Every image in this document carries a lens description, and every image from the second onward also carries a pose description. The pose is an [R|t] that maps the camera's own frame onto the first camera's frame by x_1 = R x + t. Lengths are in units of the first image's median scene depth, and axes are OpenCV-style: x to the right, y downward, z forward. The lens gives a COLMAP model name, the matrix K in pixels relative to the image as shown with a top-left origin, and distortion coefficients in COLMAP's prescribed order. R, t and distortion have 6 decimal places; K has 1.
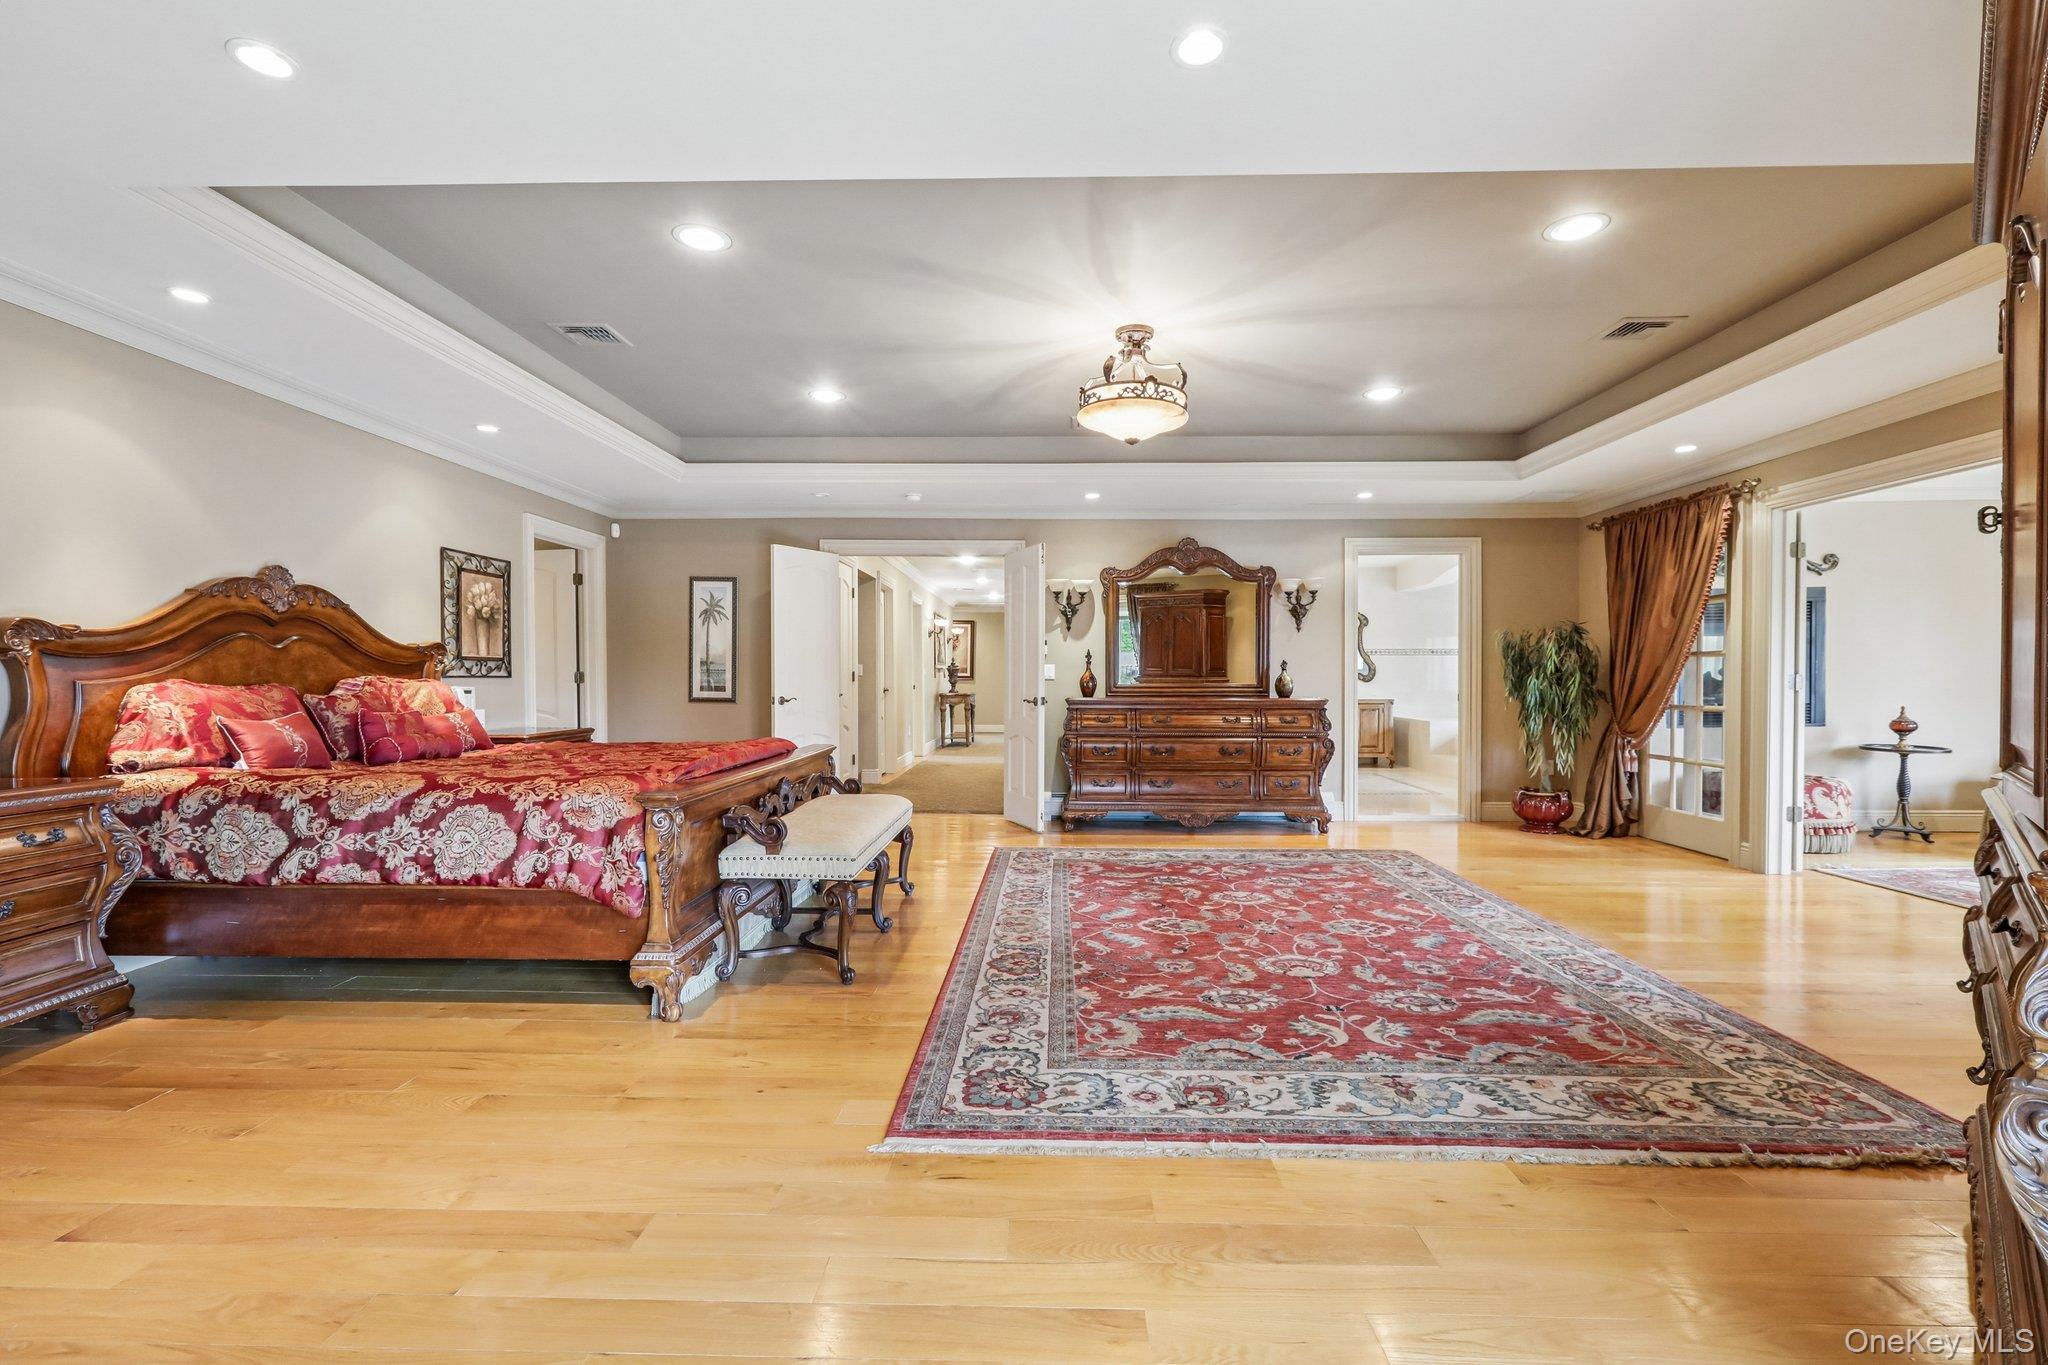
lens RADIAL K [[918.6, 0, 1024.0], [0, 918.6, 682.5], [0, 0, 1]] dist [-0.001238, -0.000056]
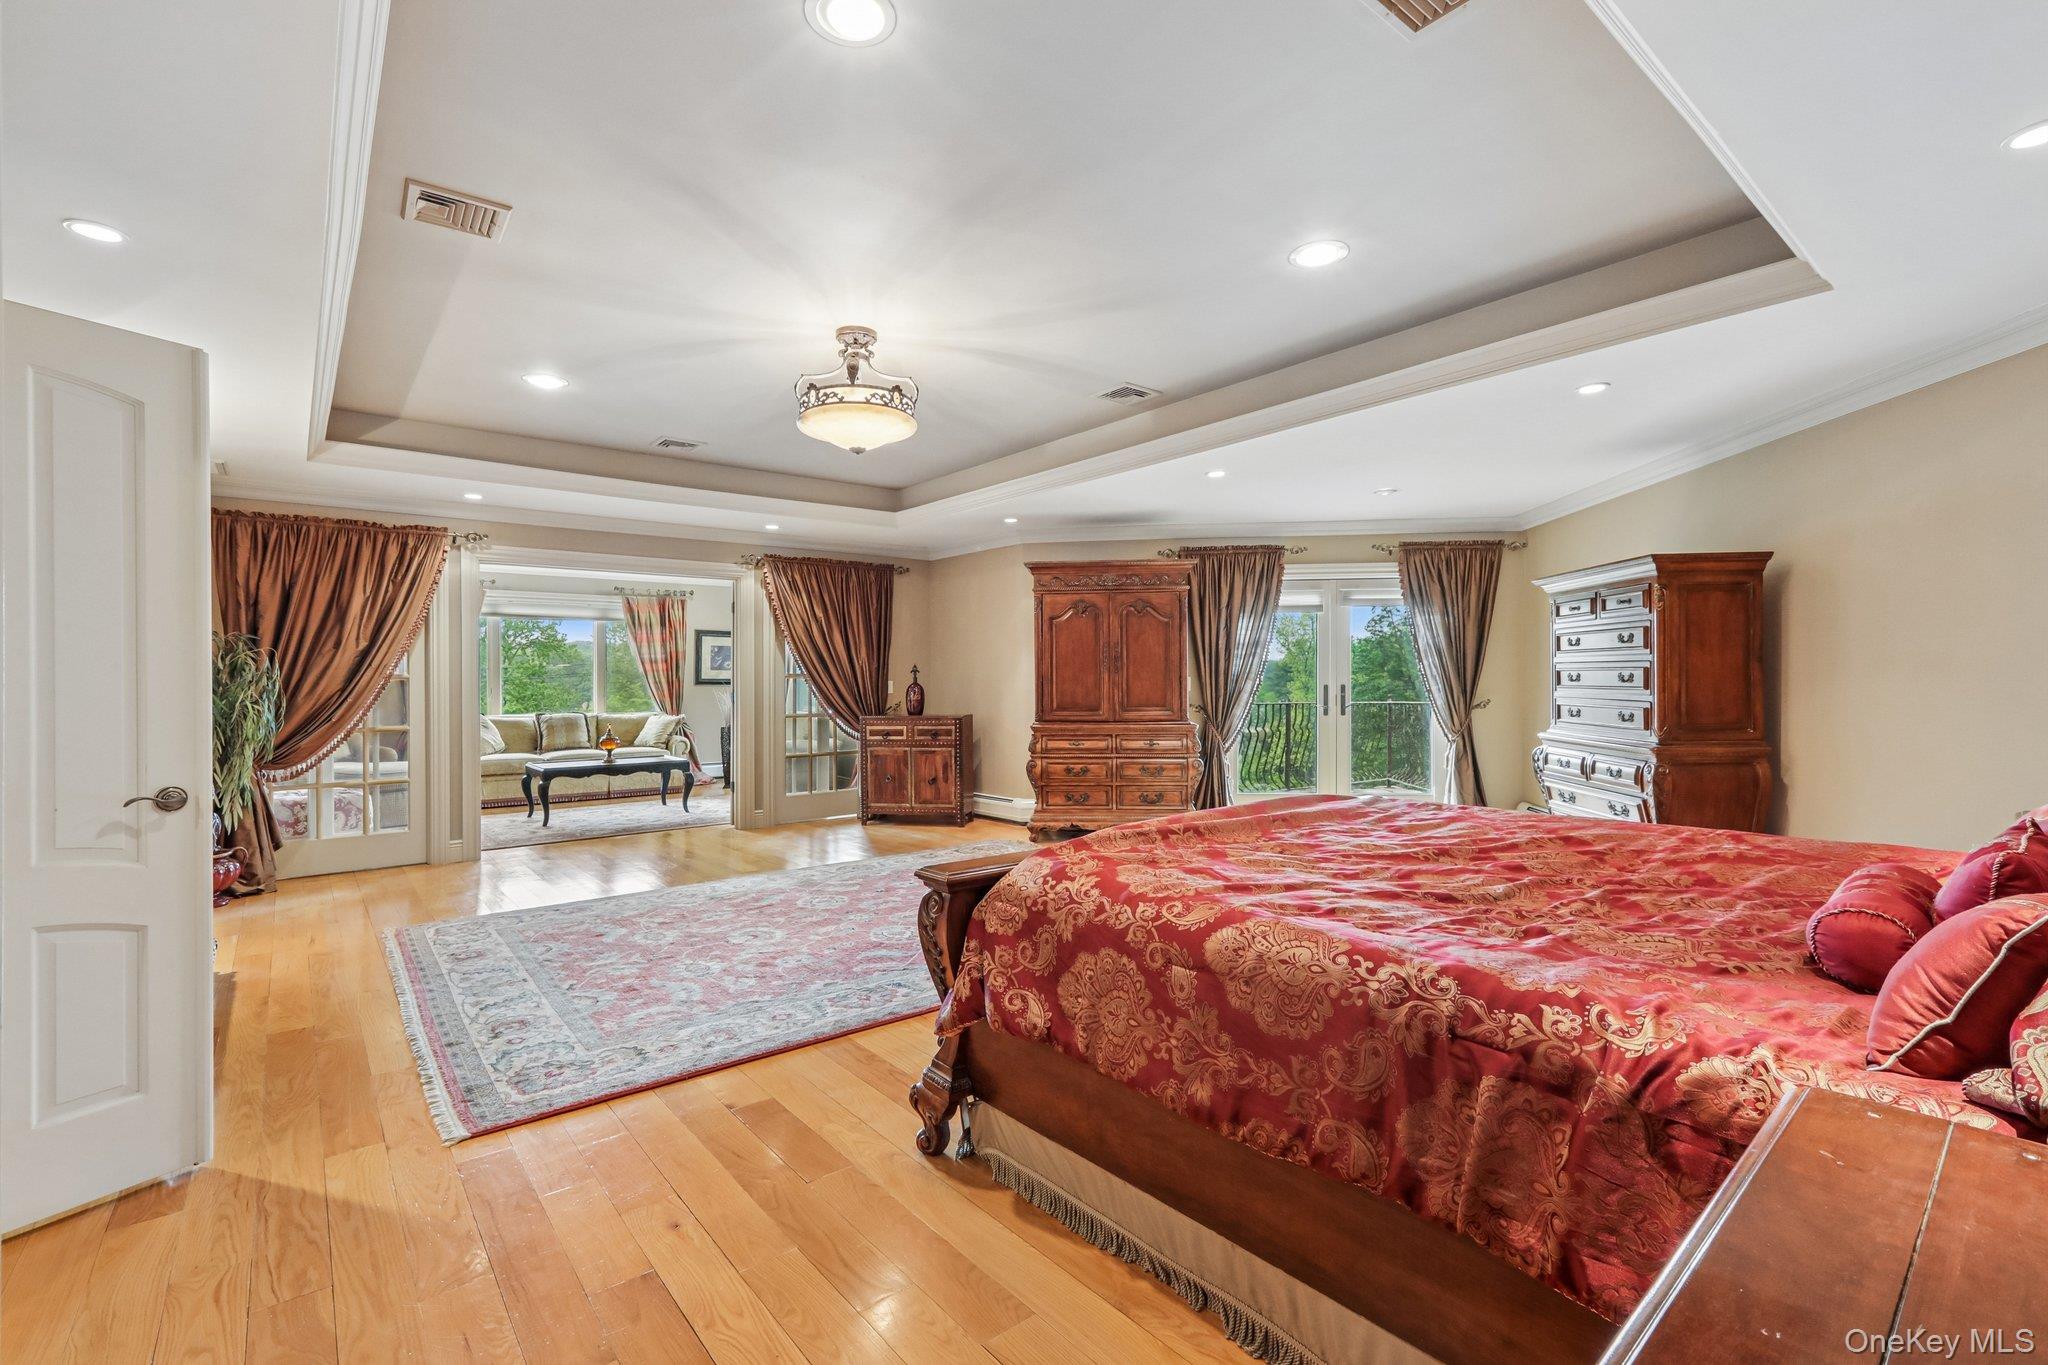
lens RADIAL K [[918.6, 0, 1024.0], [0, 918.6, 682.5], [0, 0, 1]] dist [-0.001238, -0.000056]
pose [[0.652582, 0.000685, -0.757718, 1.524475], [-0.006692, 0.999966, -0.004860, -0.024185], [0.757689, 0.008242, 0.652564, 0.500456]]
